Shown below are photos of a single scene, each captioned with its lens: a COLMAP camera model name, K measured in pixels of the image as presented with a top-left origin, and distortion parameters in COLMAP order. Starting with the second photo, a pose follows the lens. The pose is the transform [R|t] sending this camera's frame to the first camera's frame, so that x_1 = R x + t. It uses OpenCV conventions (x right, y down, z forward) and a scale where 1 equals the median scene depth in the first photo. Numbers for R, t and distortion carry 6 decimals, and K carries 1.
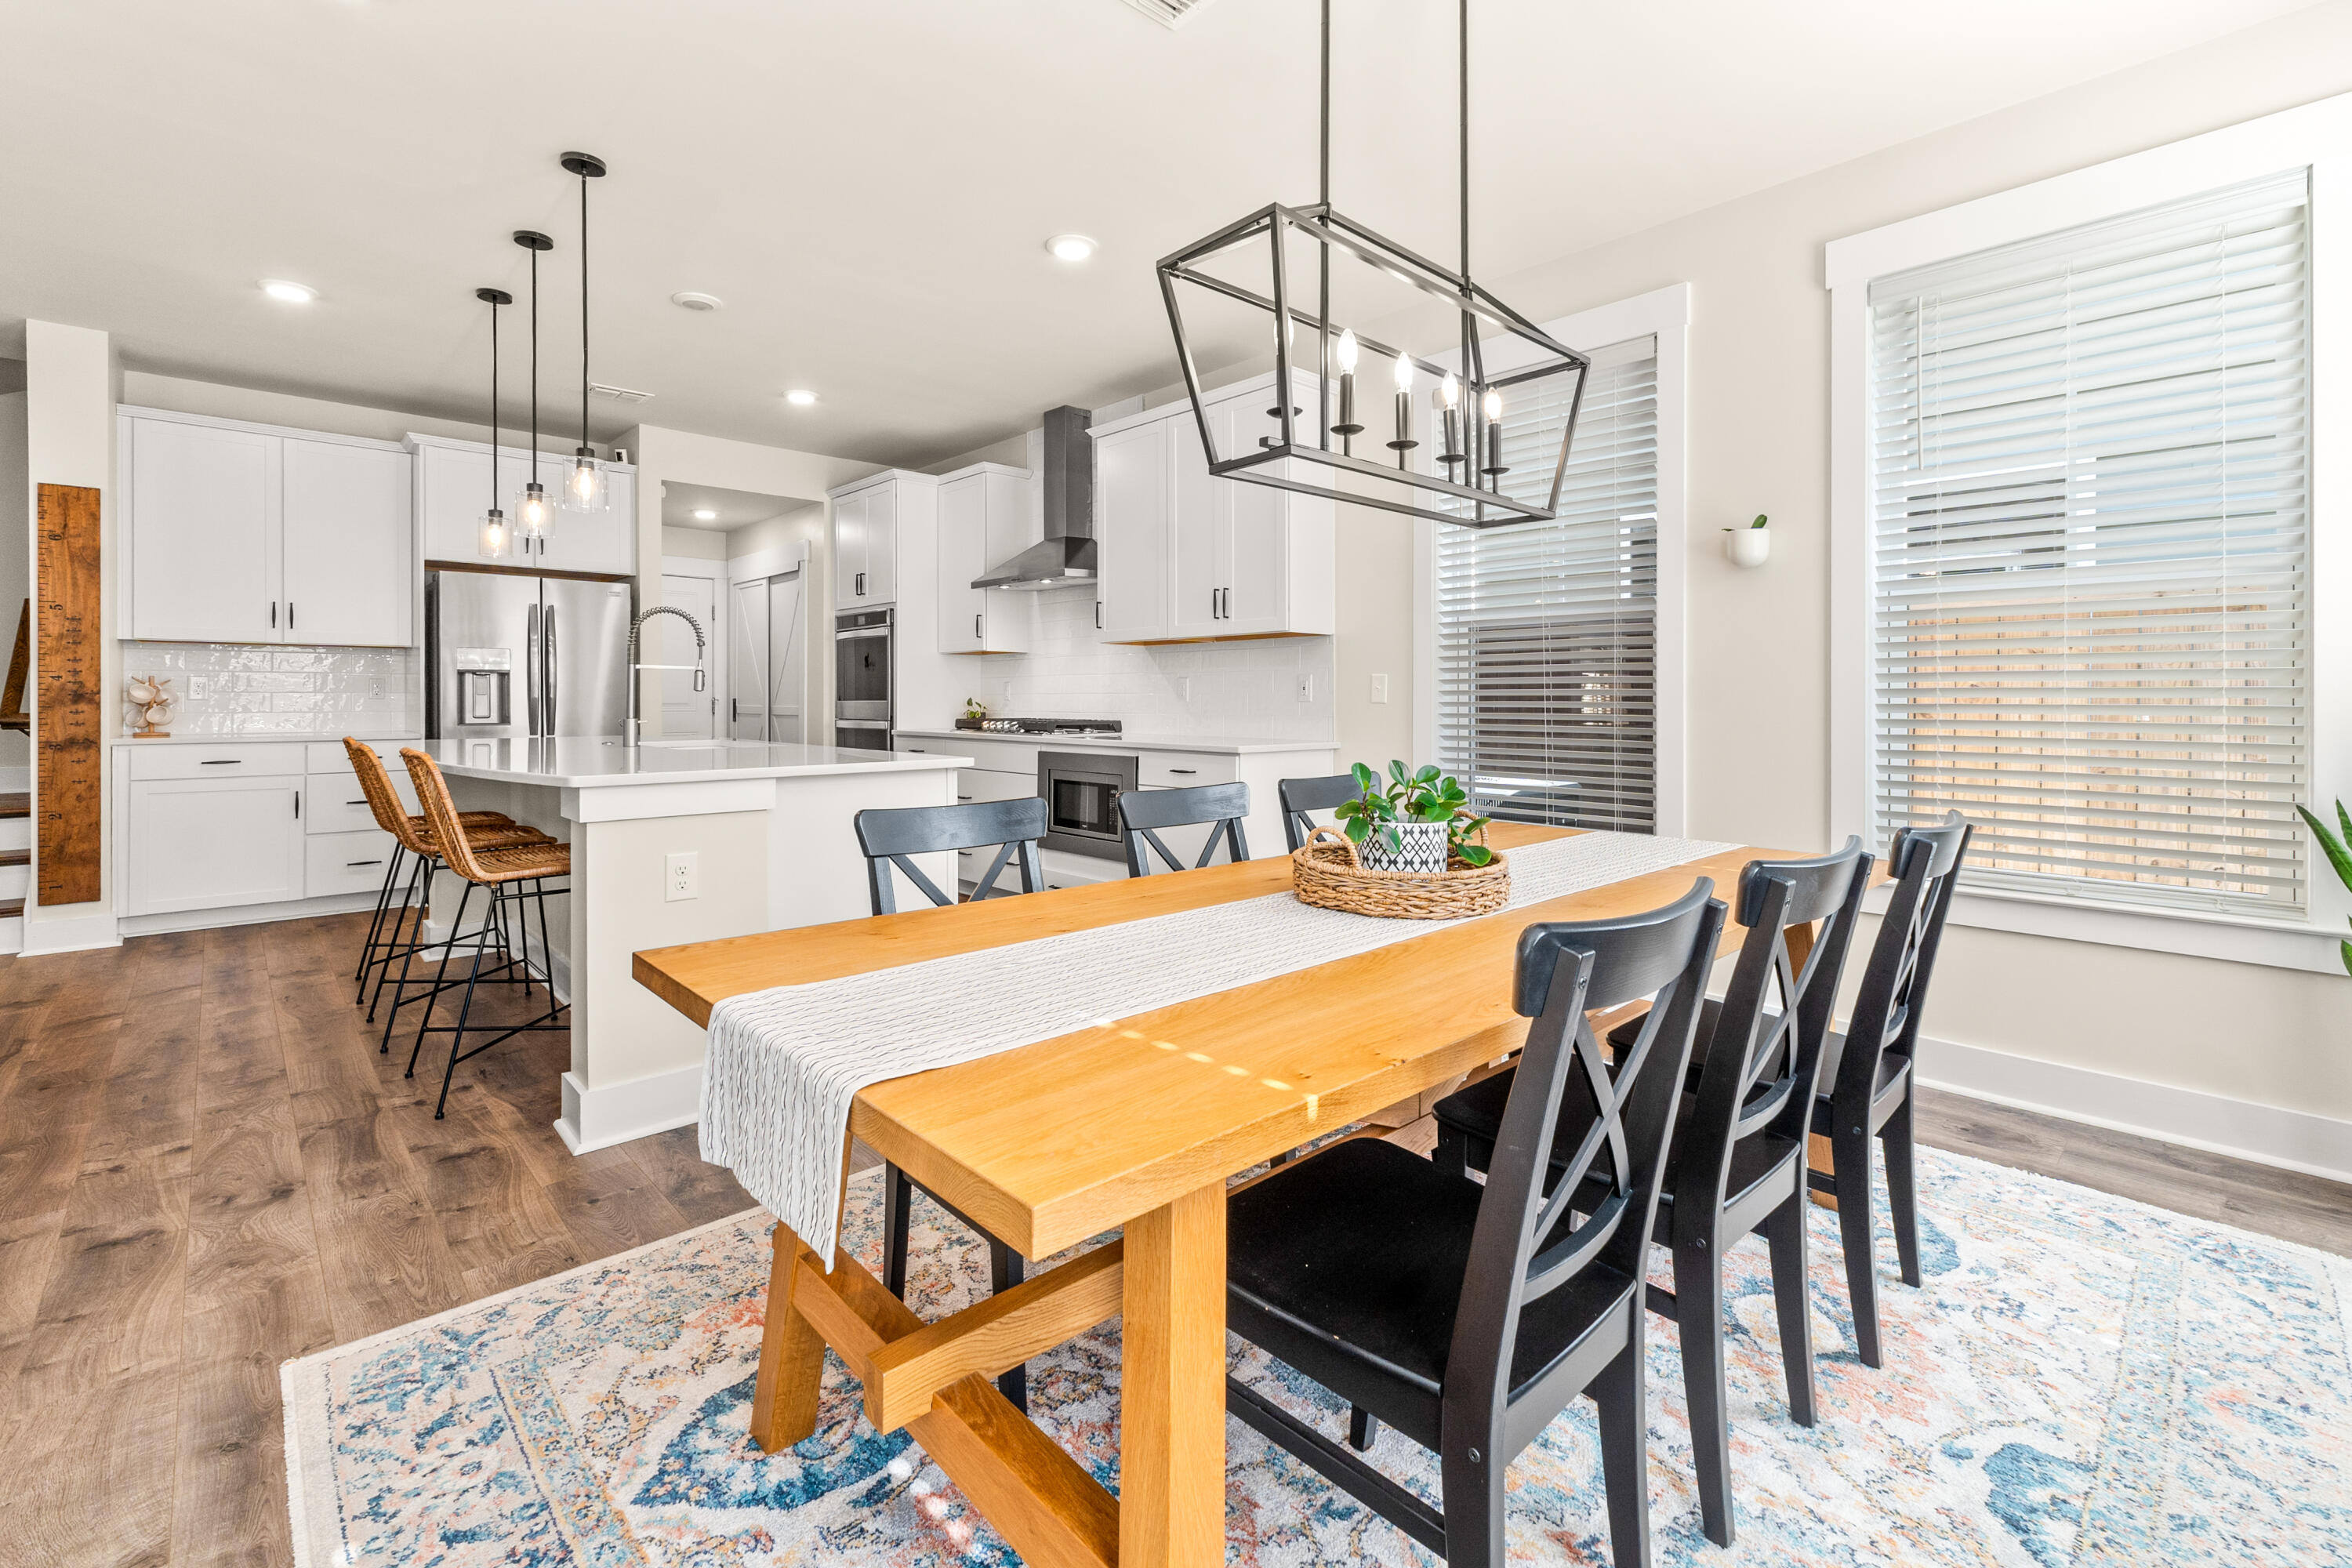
lens RADIAL K [[1030.4, 0, 1171.0], [0, 1030.4, 700.8], [0, 0, 1]] dist [0.000064, -0.000043]
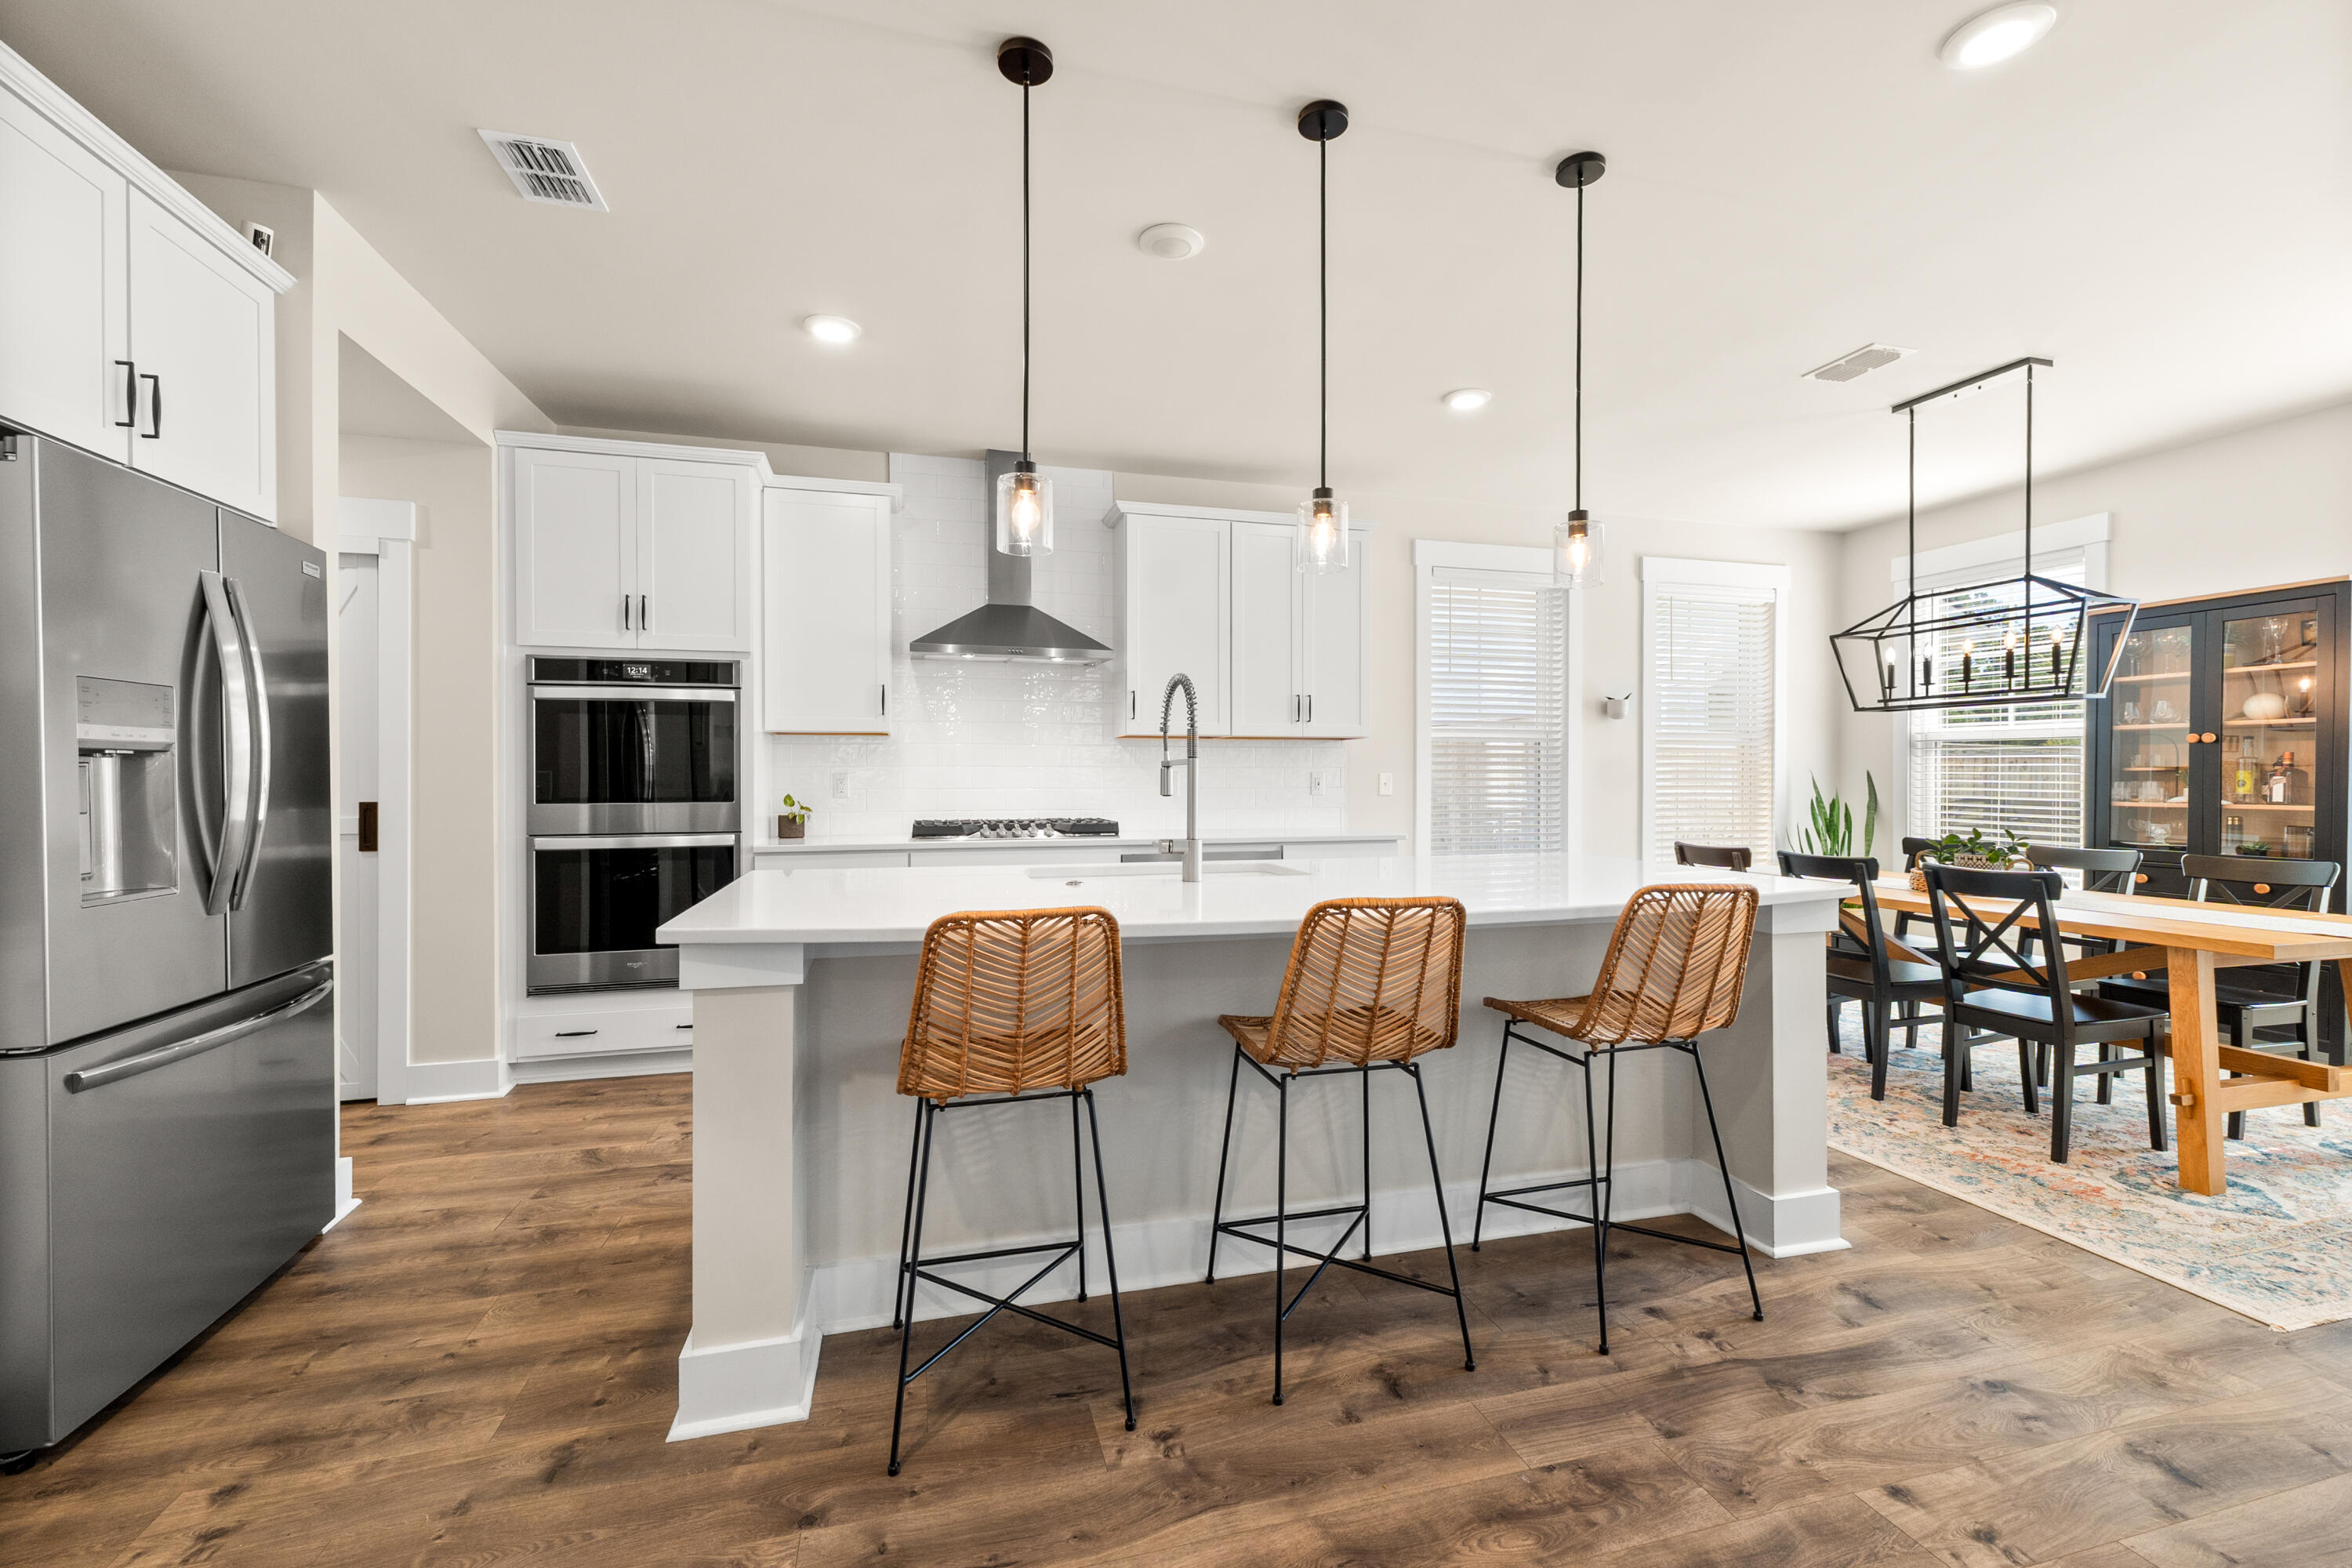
lens RADIAL K [[1018.2, 0, 1176.0], [0, 1018.2, 784.0], [0, 0, 1]] dist [0.000152, -0.000017]
pose [[0.449541, -0.007576, 0.893227, -2.222465], [0.001194, 0.999968, 0.007880, -0.049060], [-0.893259, -0.002476, 0.449536, 1.410382]]
